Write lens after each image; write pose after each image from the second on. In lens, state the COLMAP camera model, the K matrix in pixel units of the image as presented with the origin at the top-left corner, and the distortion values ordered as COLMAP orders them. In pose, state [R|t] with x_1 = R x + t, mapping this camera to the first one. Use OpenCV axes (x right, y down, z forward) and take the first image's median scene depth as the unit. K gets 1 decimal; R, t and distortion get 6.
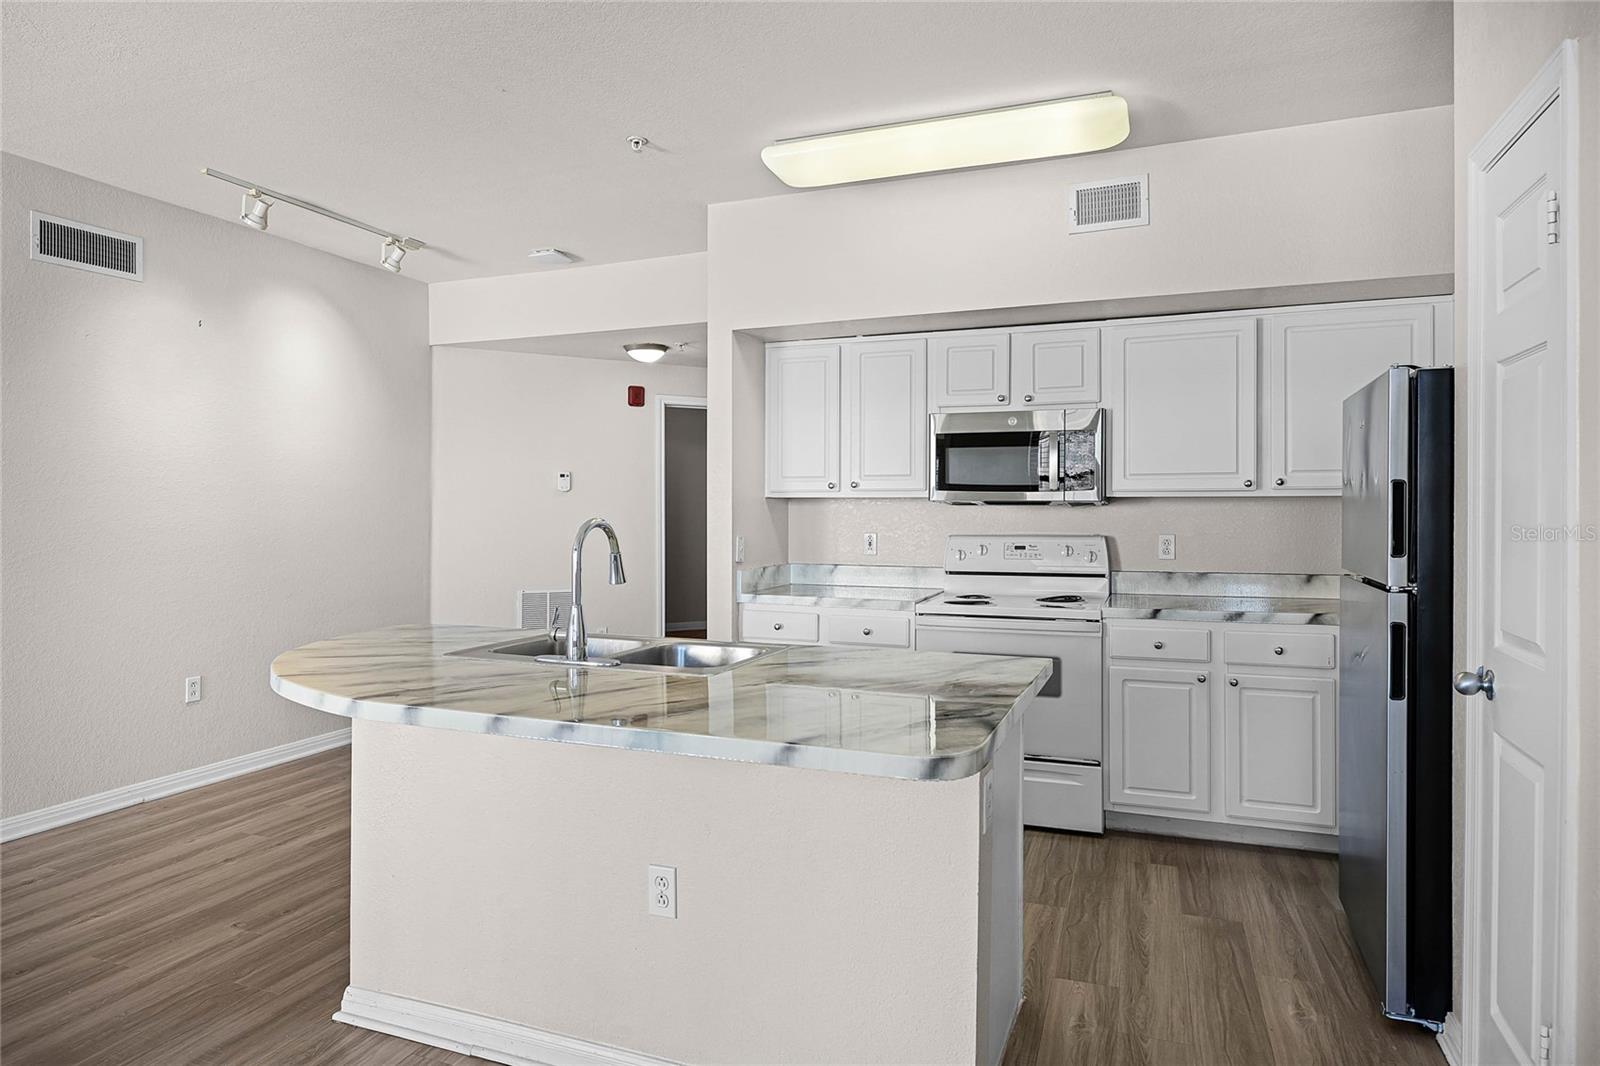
lens RADIAL K [[949.2, 0, 790.9], [0, 949.2, 510.6], [0, 0, 1]] dist [-0.007726, 0.000306]
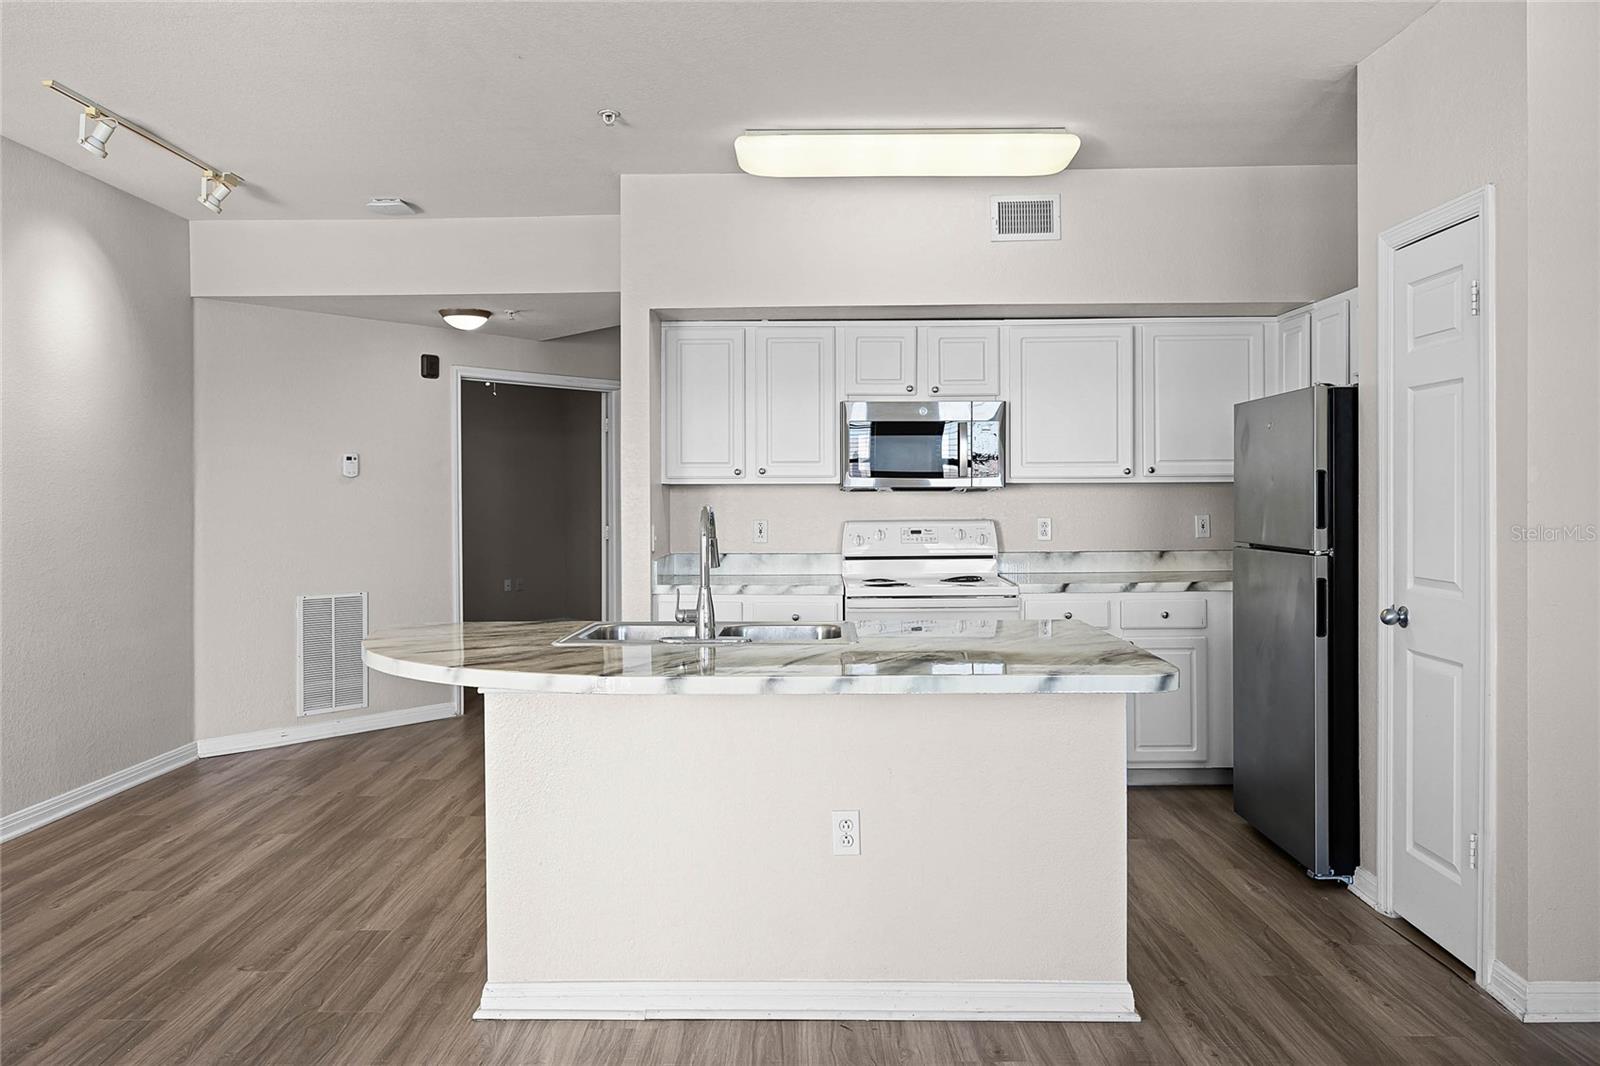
lens RADIAL K [[1139.5, 0, 794.1], [0, 1139.5, 501.5], [0, 0, 1]] dist [-0.007389, -0.000506]
pose [[0.935650, -0.007024, 0.352859, -0.380861], [0.006384, 0.999975, 0.002978, 0.001158], [-0.352872, -0.000534, 0.935672, -0.141327]]
